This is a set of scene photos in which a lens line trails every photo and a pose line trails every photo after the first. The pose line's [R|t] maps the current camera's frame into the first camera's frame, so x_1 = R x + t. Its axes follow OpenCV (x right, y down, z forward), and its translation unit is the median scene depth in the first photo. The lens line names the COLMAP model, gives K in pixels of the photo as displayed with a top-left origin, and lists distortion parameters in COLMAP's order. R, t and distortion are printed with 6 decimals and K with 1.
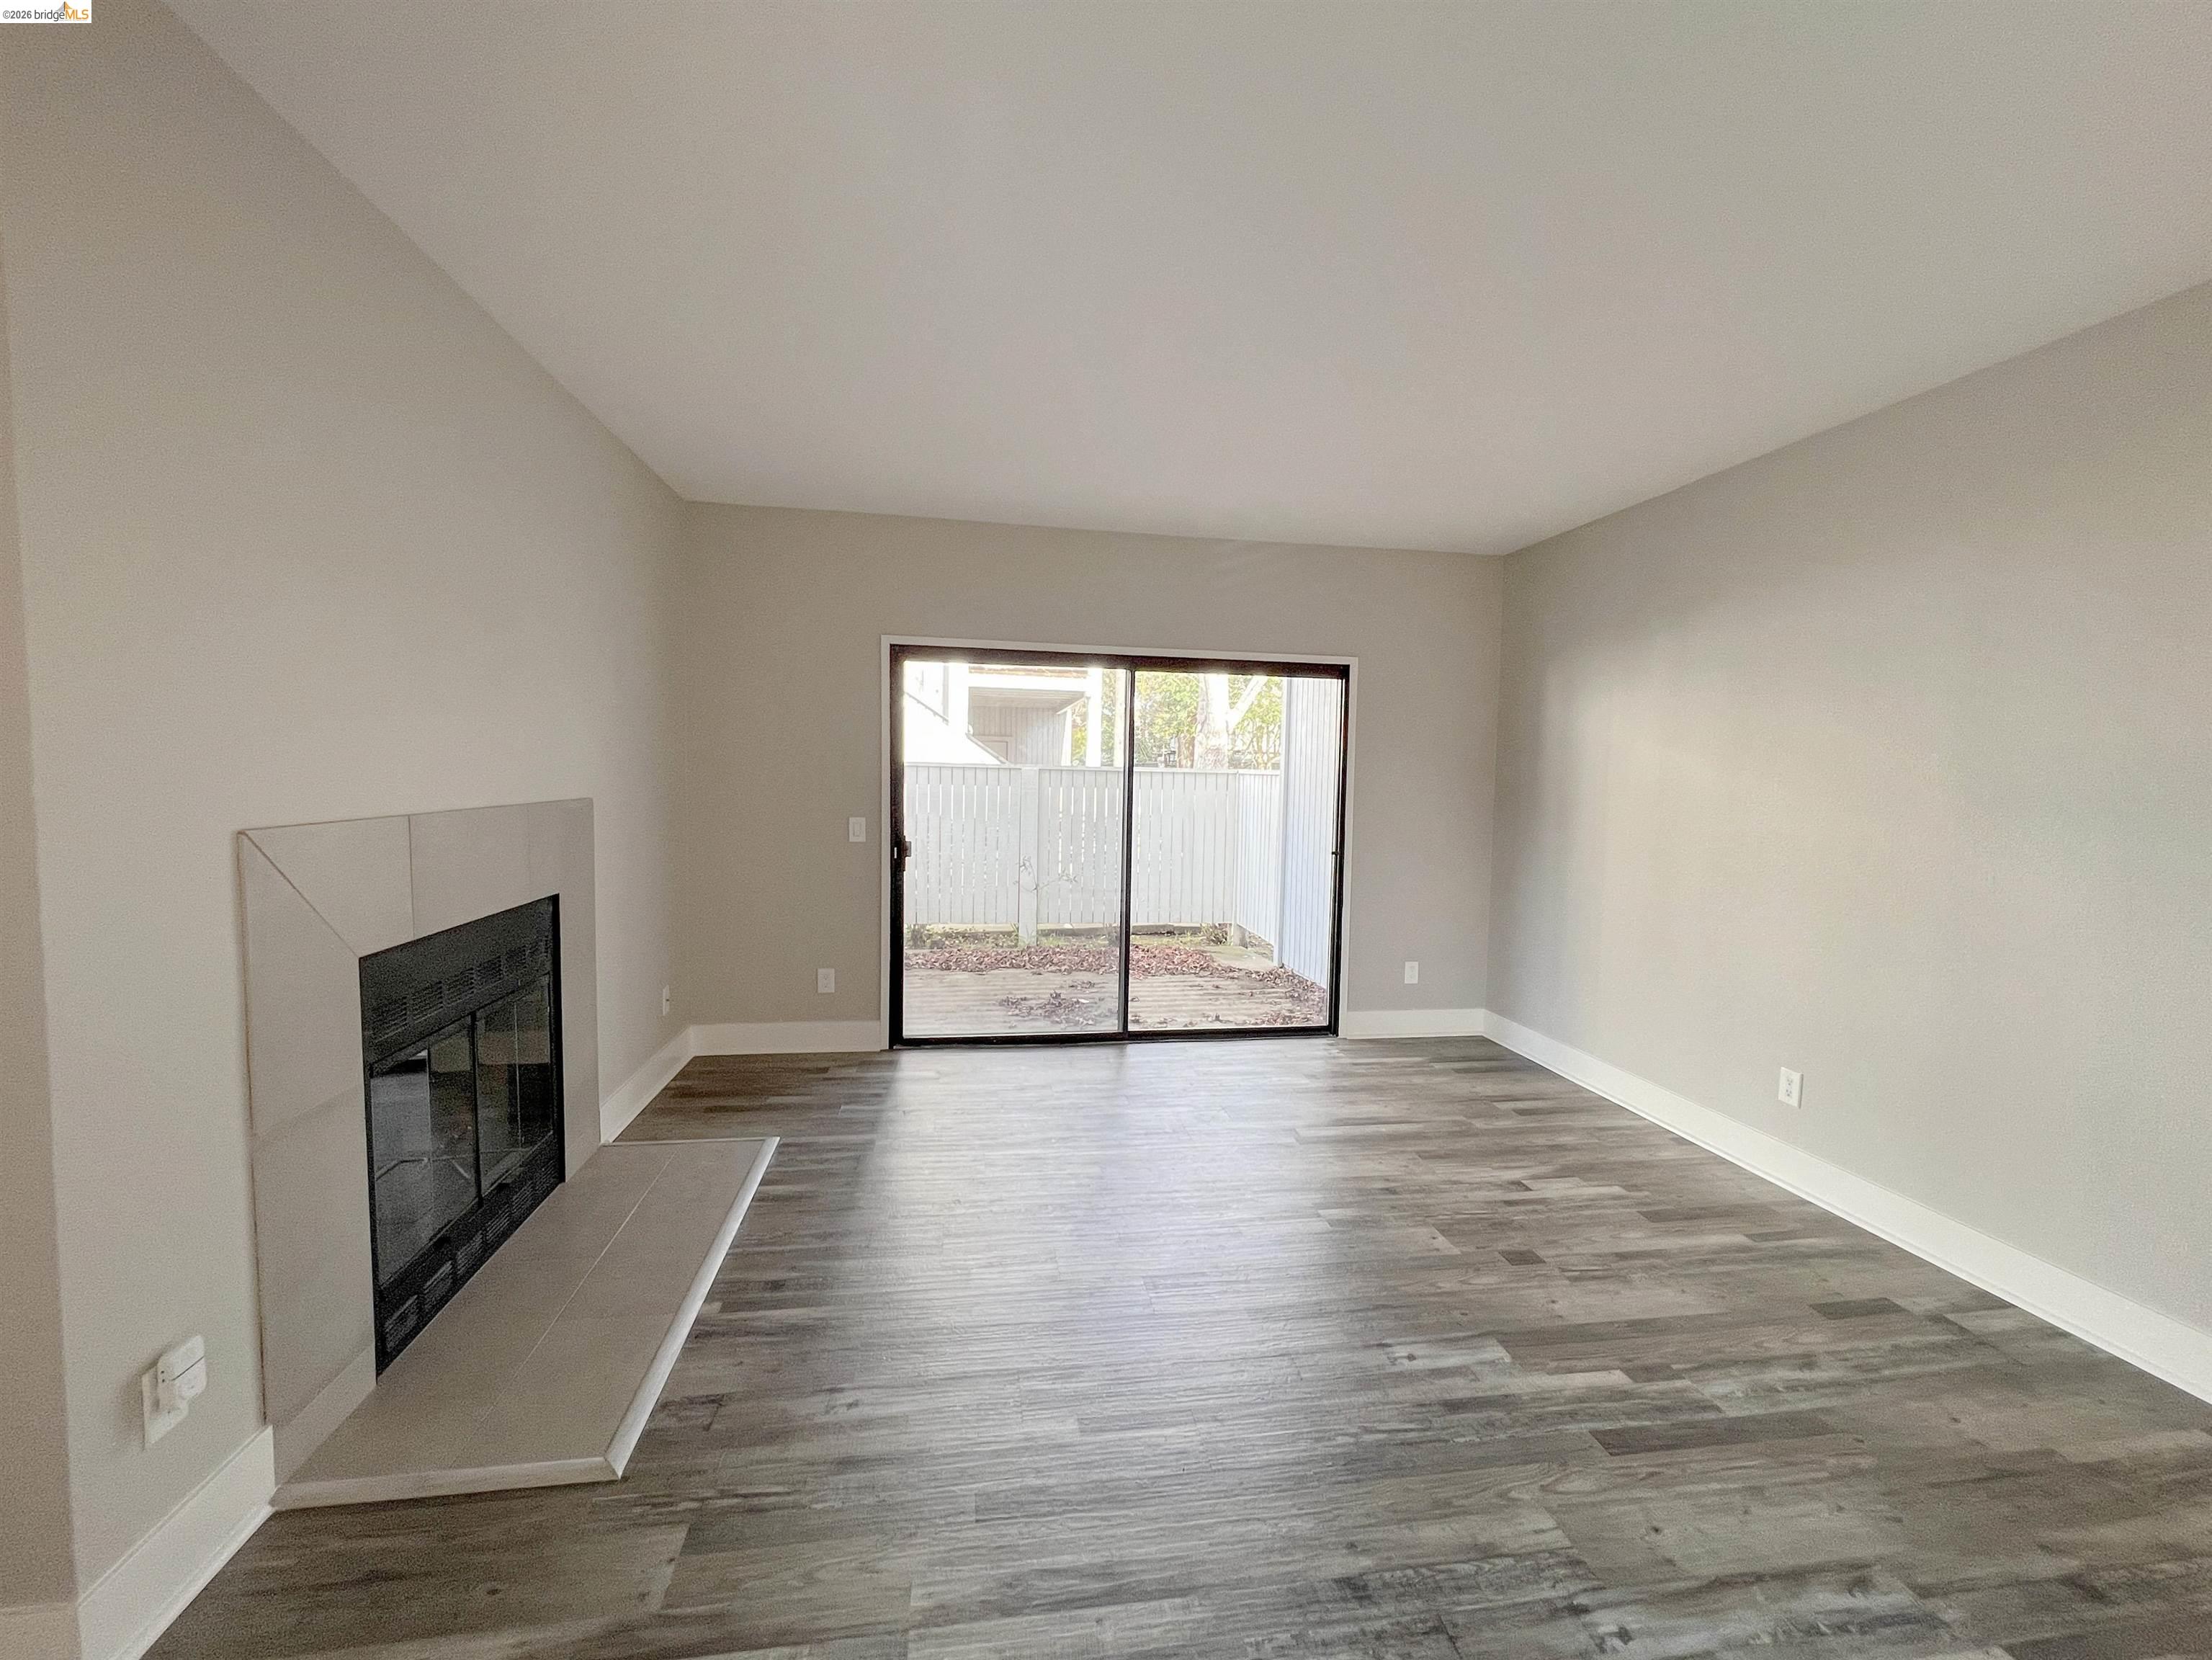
lens RADIAL K [[902.9, 0, 1106.0], [0, 902.9, 830.0], [0, 0, 1]] dist [-0.000417, 0.000139]
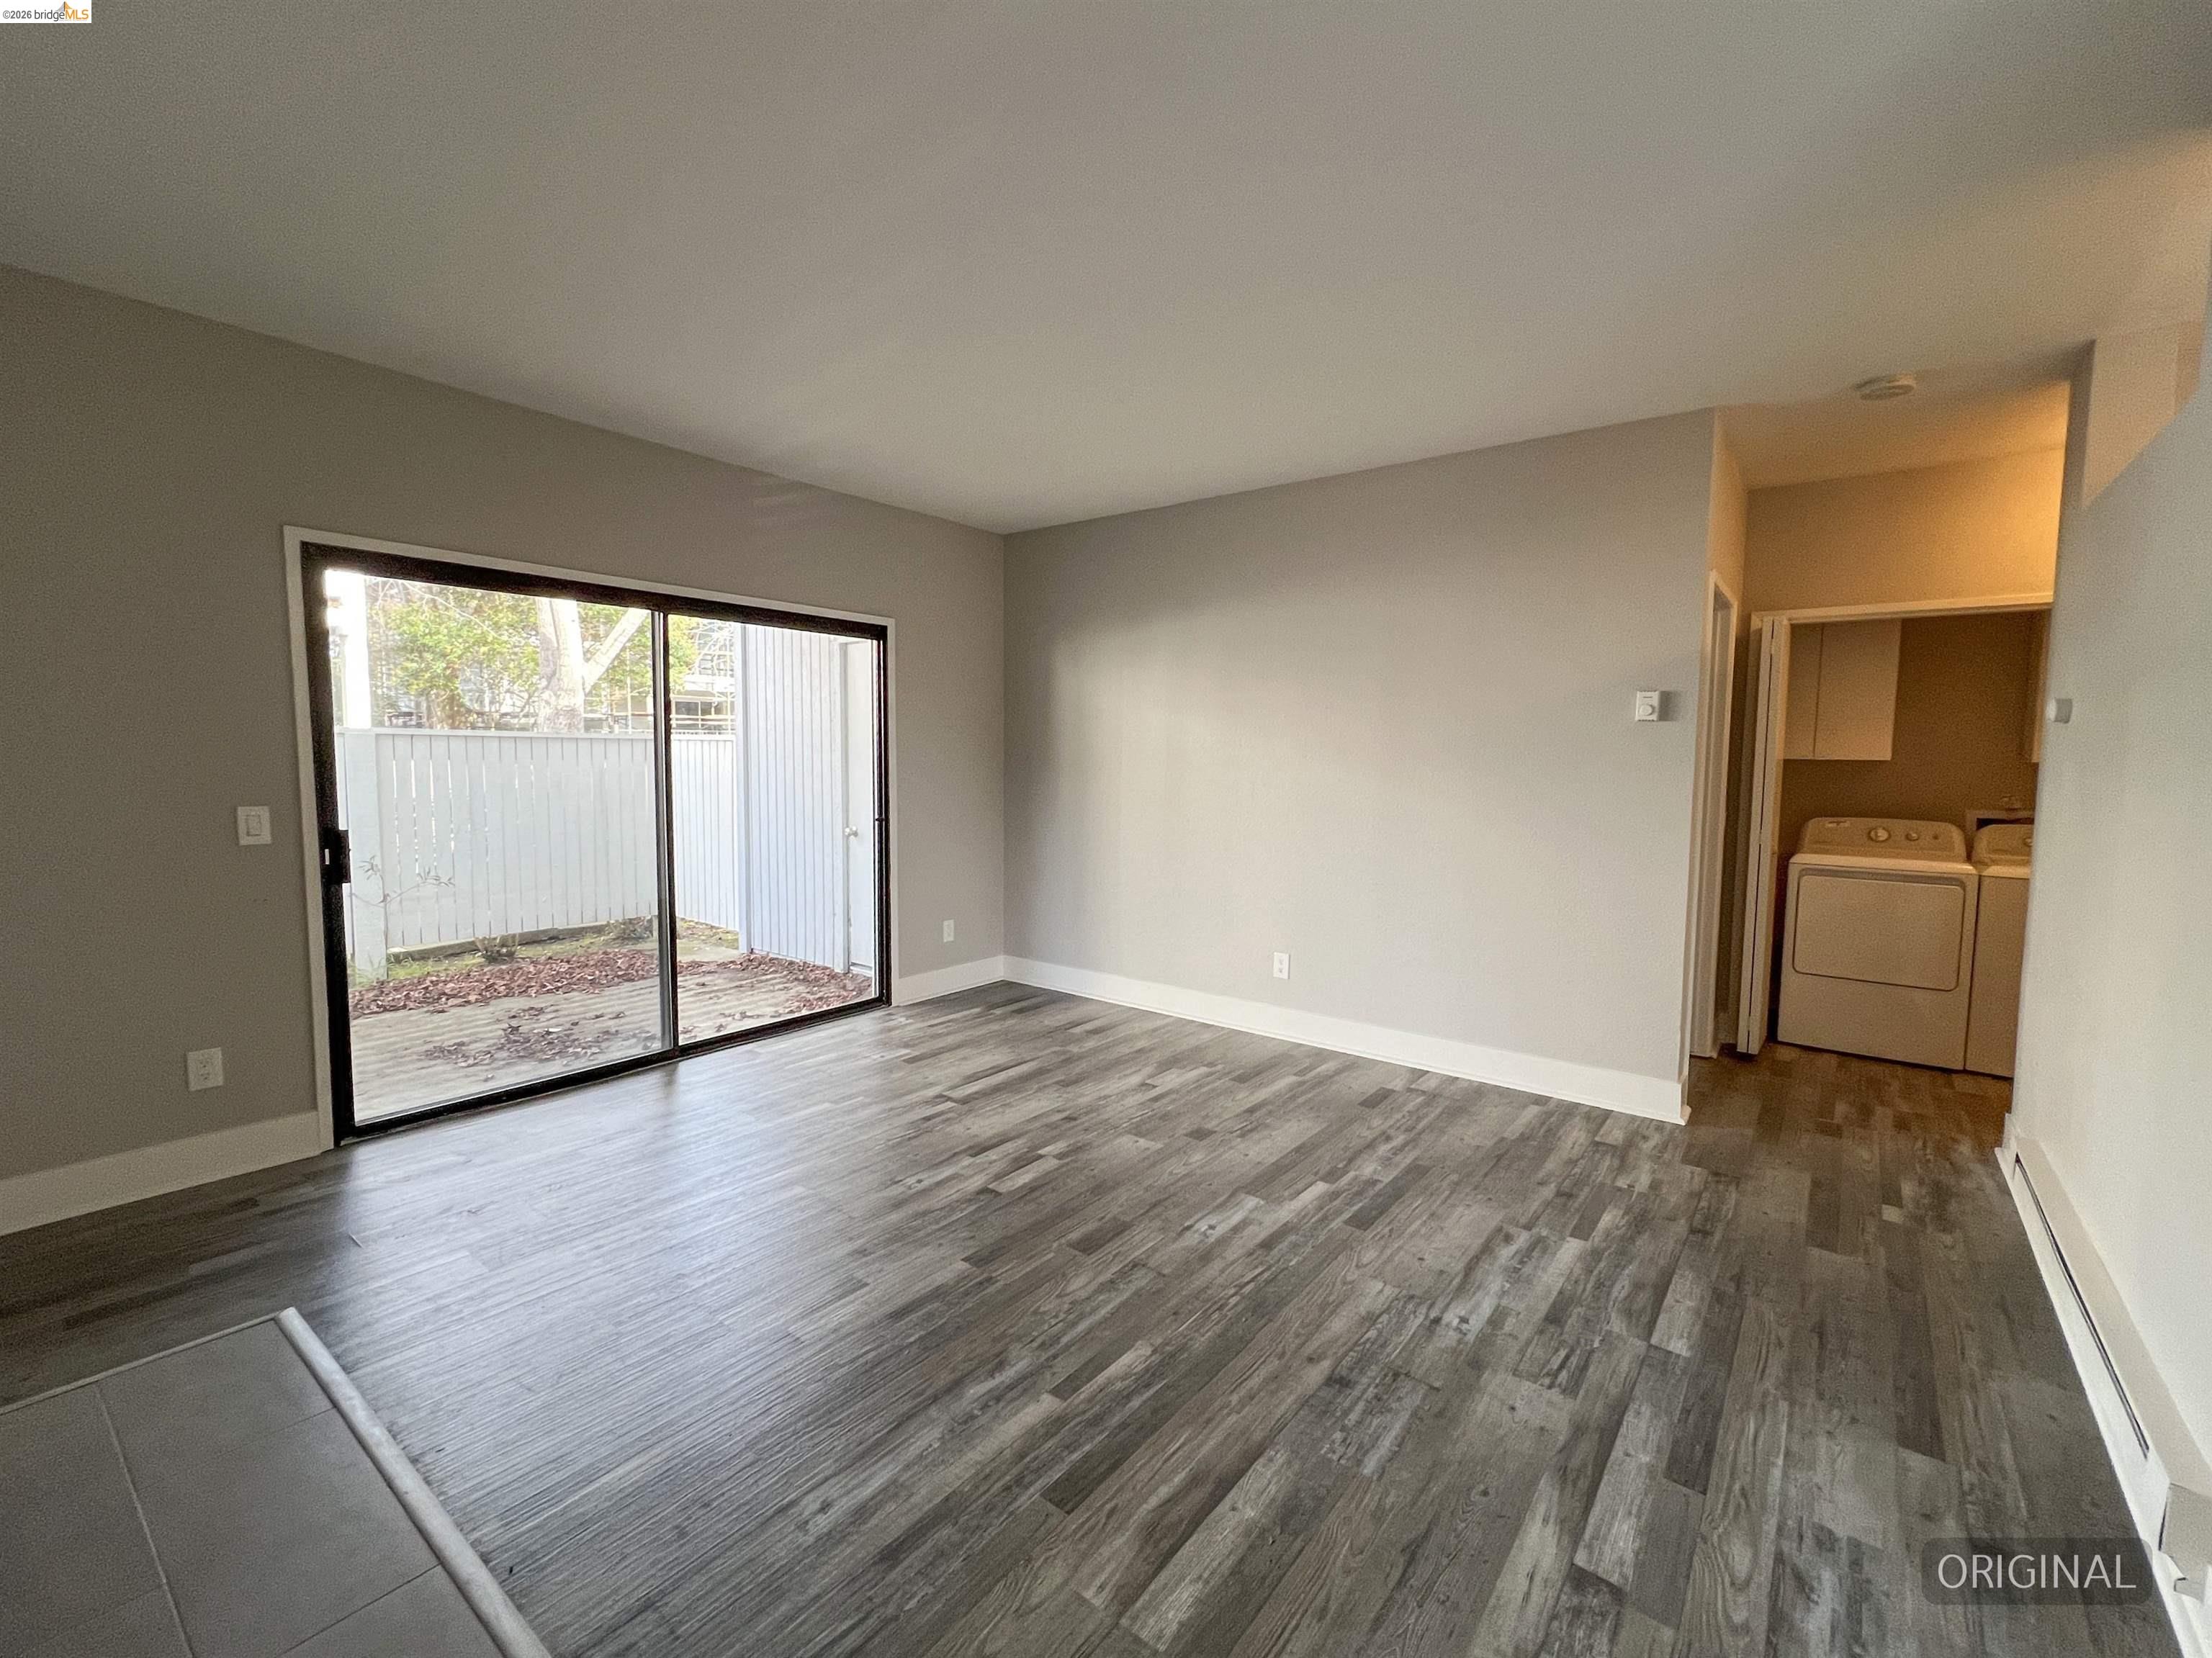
lens RADIAL K [[951.0, 0, 1106.0], [0, 951.0, 829.0], [0, 0, 1]] dist [-0.000688, -0.000295]
pose [[0.731902, -0.066576, 0.678149, -0.292749], [0.046400, 0.997775, 0.047877, -0.002352], [-0.679828, -0.003575, 0.733363, 0.091329]]
